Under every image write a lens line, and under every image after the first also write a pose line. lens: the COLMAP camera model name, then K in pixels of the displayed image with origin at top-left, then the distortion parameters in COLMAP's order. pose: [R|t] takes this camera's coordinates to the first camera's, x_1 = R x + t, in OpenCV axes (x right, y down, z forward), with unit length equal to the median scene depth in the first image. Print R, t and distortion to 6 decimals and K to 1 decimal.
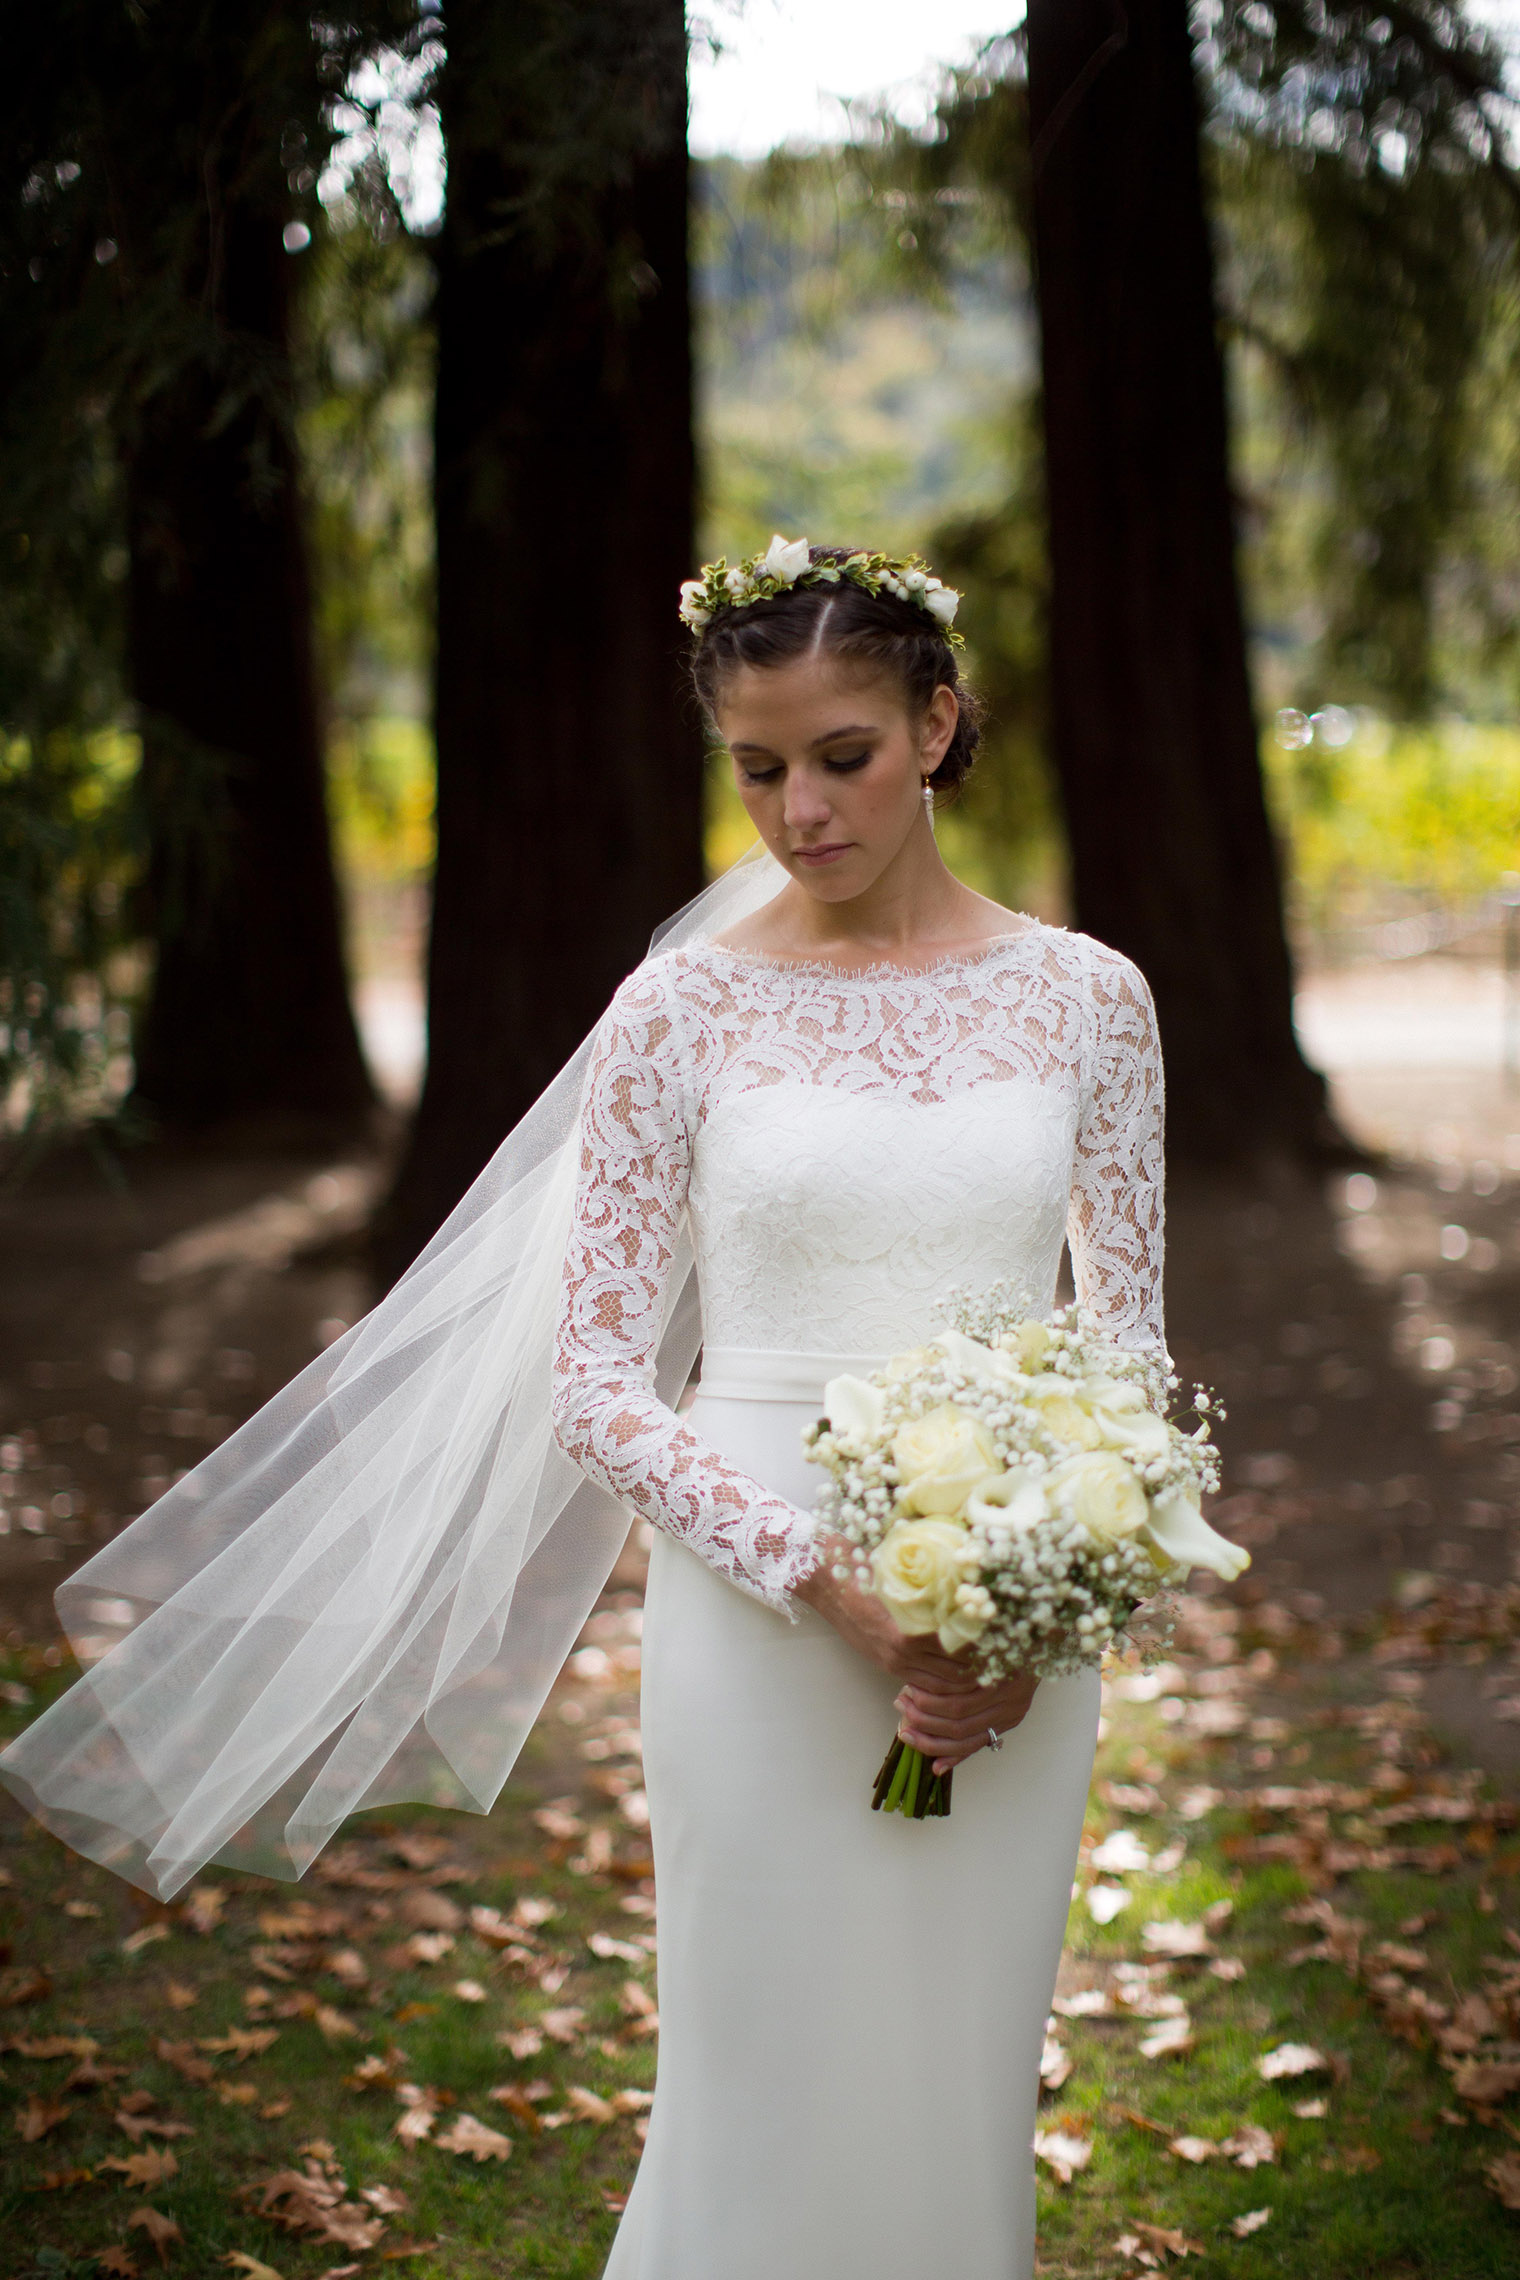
lens RADIAL K [[3810.1, 0, 760.0], [0, 3810.1, 1140.0], [0, 0, 1]] dist [-0.026176, -0.010568]
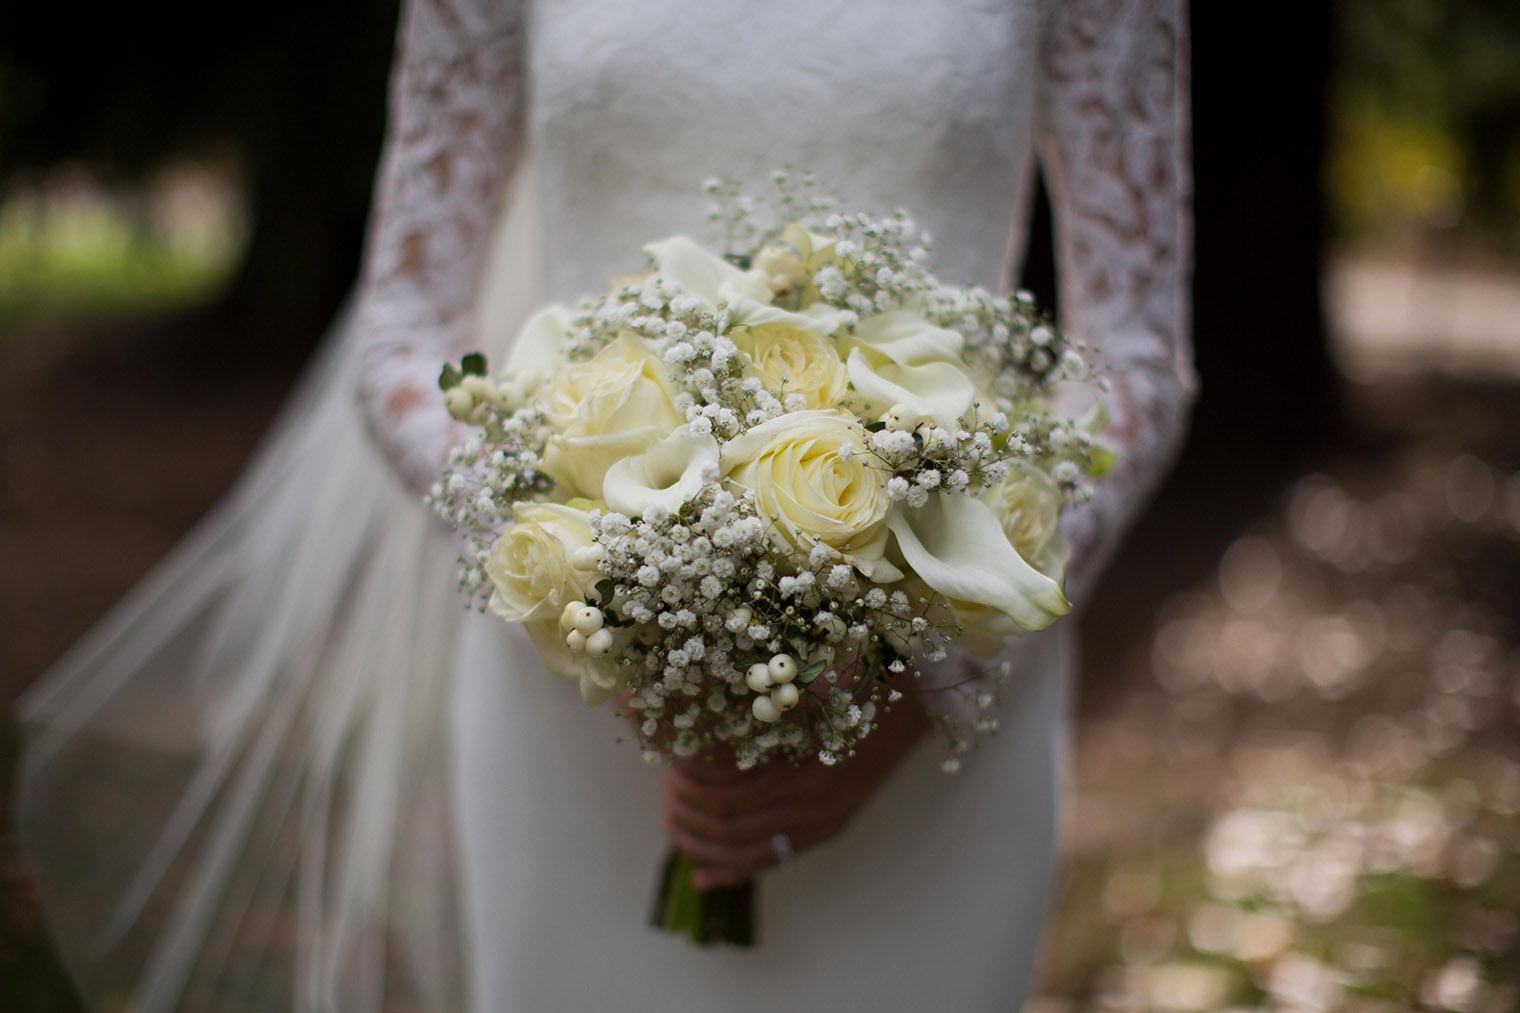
lens RADIAL K [[2540.1, 0, 760.0], [0, 2540.1, 506.5], [0, 0, 1]] dist [-0.026176, -0.010568]
pose [[0.969524, 0.059956, -0.237547, 0.156107], [-0.049722, 0.997568, 0.048844, 0.067588], [0.239897, -0.035544, 0.970147, 0.511445]]
